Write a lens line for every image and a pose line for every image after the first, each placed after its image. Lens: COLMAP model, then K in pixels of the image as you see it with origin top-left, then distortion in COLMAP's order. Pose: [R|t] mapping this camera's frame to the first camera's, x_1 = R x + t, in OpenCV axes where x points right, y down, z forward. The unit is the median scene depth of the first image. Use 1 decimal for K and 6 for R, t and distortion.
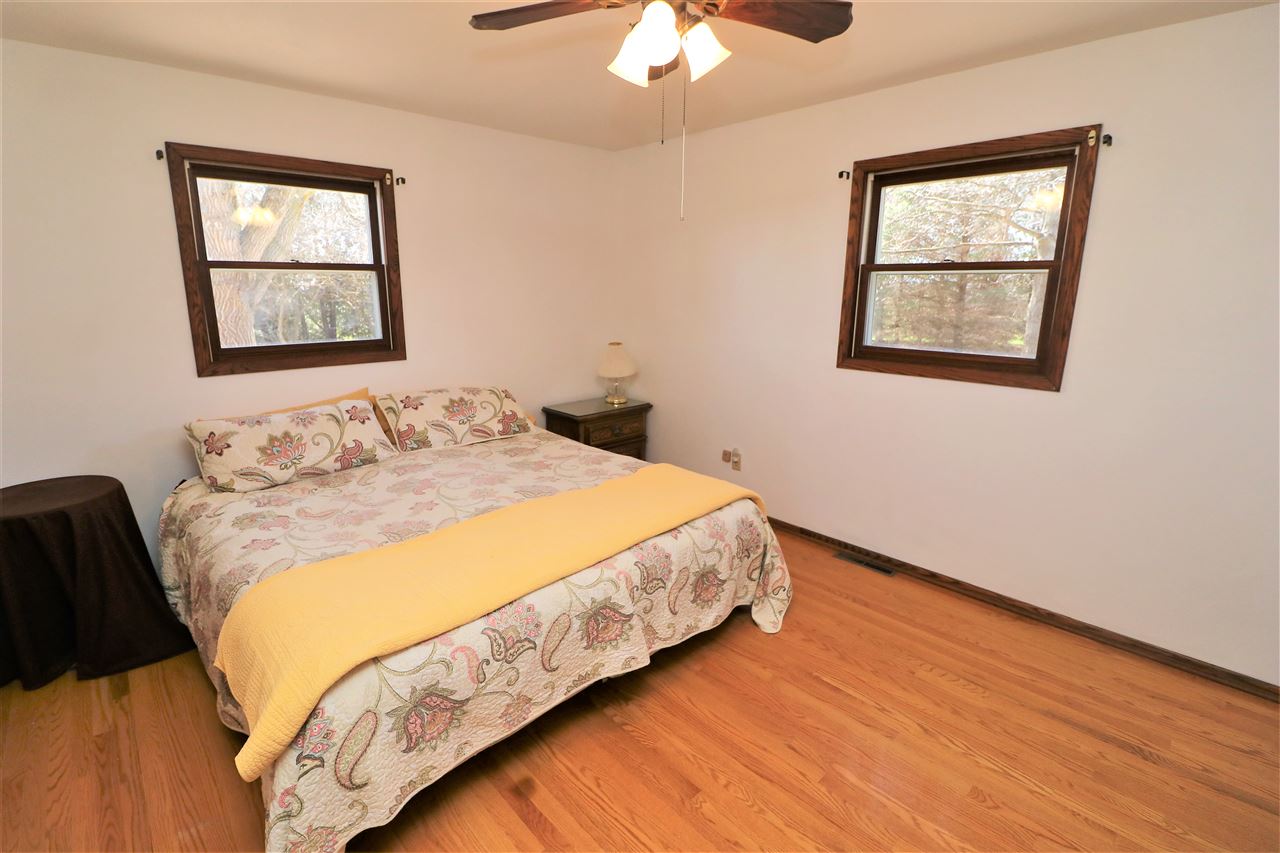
lens RADIAL K [[589.8, 0, 612.1], [0, 589.8, 427.4], [0, 0, 1]] dist [-0.002335, -0.000416]
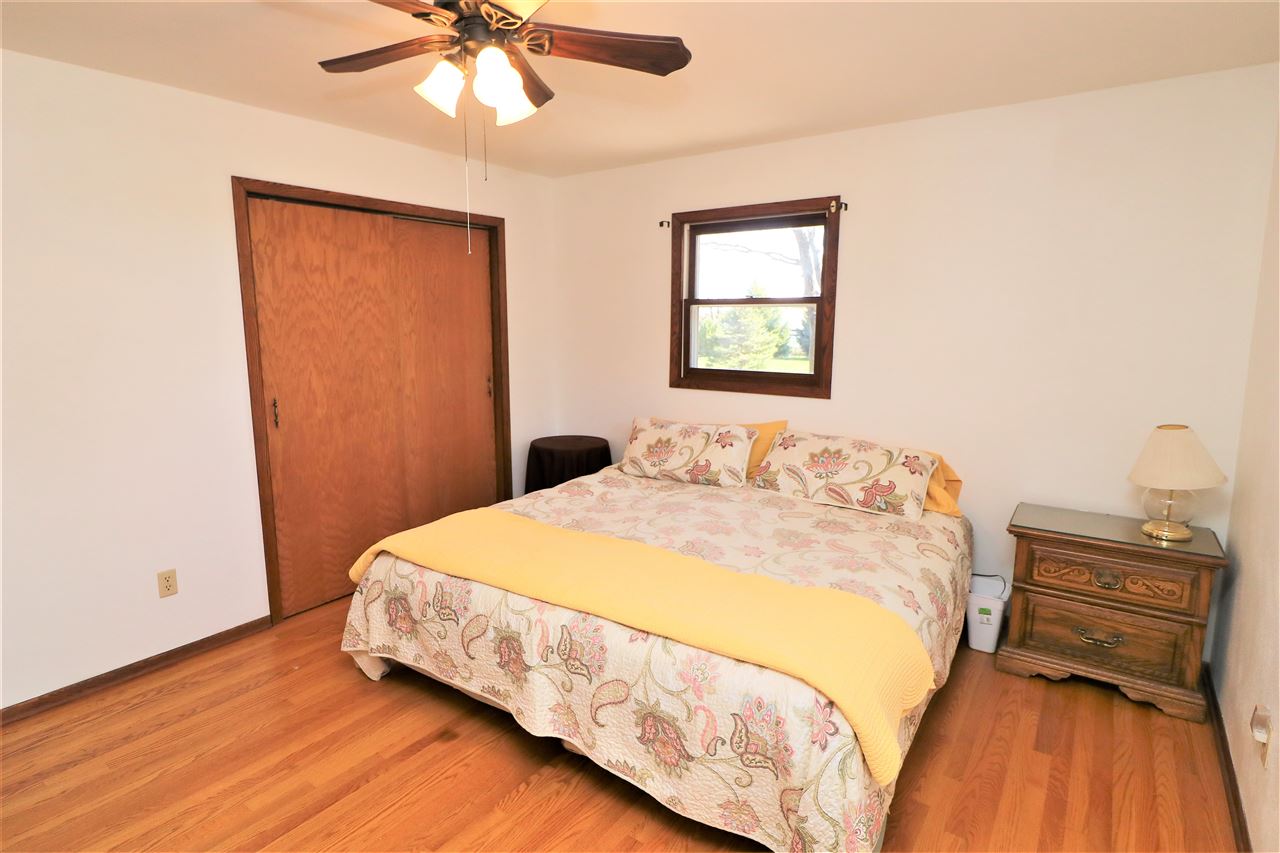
lens RADIAL K [[673.2, 0, 640.0], [0, 673.2, 426.5], [0, 0, 1]] dist [-0.001455, -0.000439]
pose [[0.205119, 0.155795, -0.966258, 0.847564], [-0.228994, 0.967487, 0.107382, -0.167190], [0.951571, 0.199241, 0.234126, 0.687921]]
